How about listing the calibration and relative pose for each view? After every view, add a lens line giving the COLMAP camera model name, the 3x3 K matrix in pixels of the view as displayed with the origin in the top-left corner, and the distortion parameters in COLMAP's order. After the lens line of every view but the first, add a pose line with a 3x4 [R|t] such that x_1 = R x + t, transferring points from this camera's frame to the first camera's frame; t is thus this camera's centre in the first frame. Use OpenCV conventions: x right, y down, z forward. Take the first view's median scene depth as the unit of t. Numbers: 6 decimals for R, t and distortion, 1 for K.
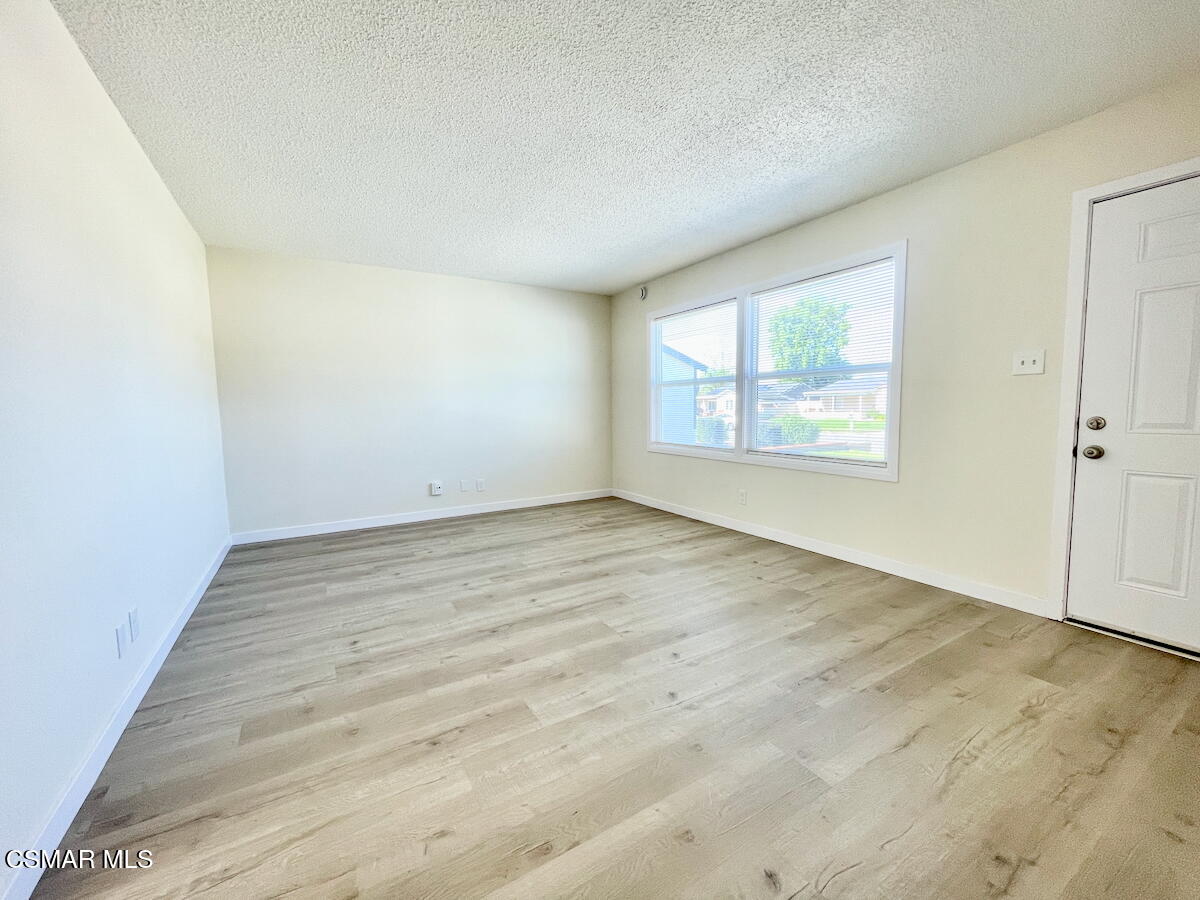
lens RADIAL K [[480.3, 0, 600.5], [0, 480.3, 480.1], [0, 0, 1]] dist [-0.000435, -0.000209]
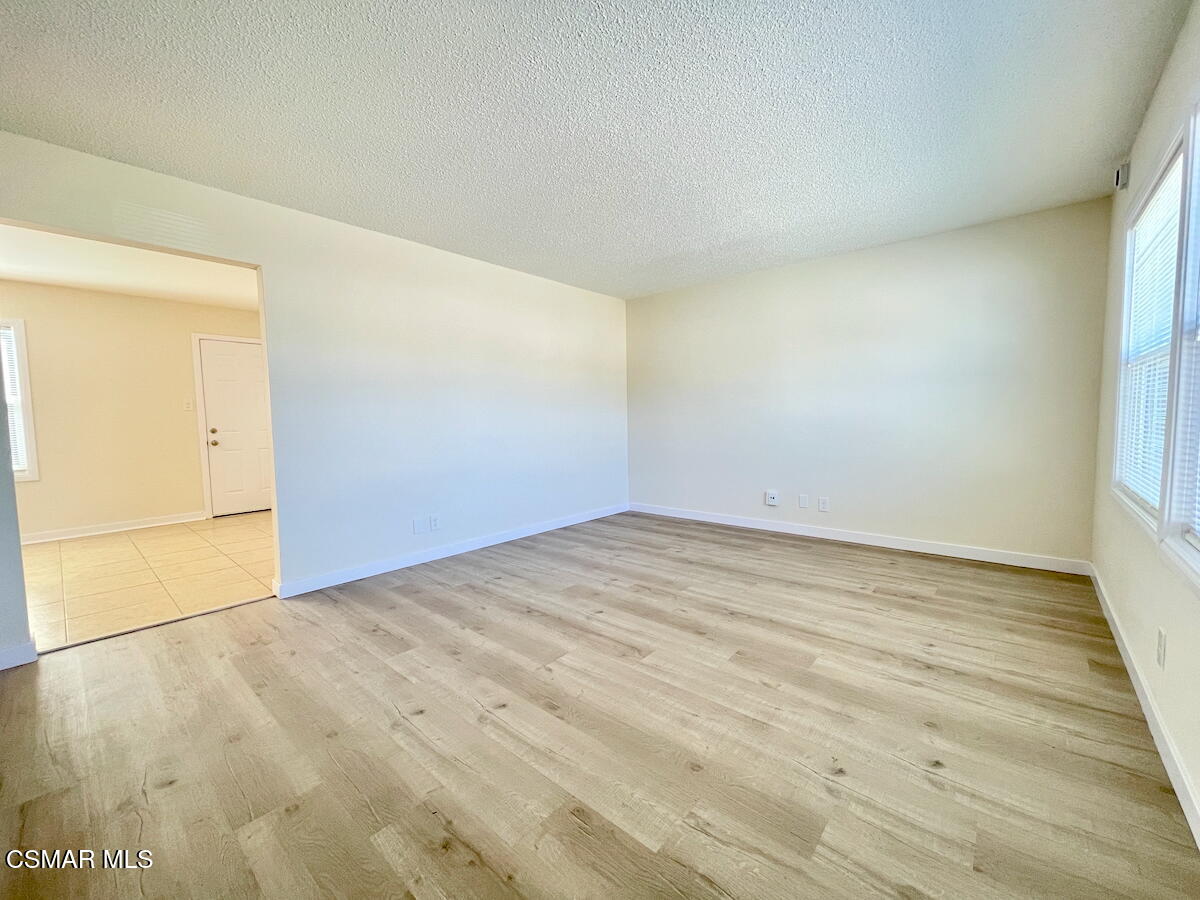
lens RADIAL K [[483.5, 0, 596.5], [0, 483.5, 449.3], [0, 0, 1]] dist [-0.001313, 0.000019]
pose [[0.302604, 0.074263, -0.950219, 0.776366], [-0.132643, 0.990540, 0.035173, -0.113614], [0.943842, 0.115396, 0.309591, 0.652211]]
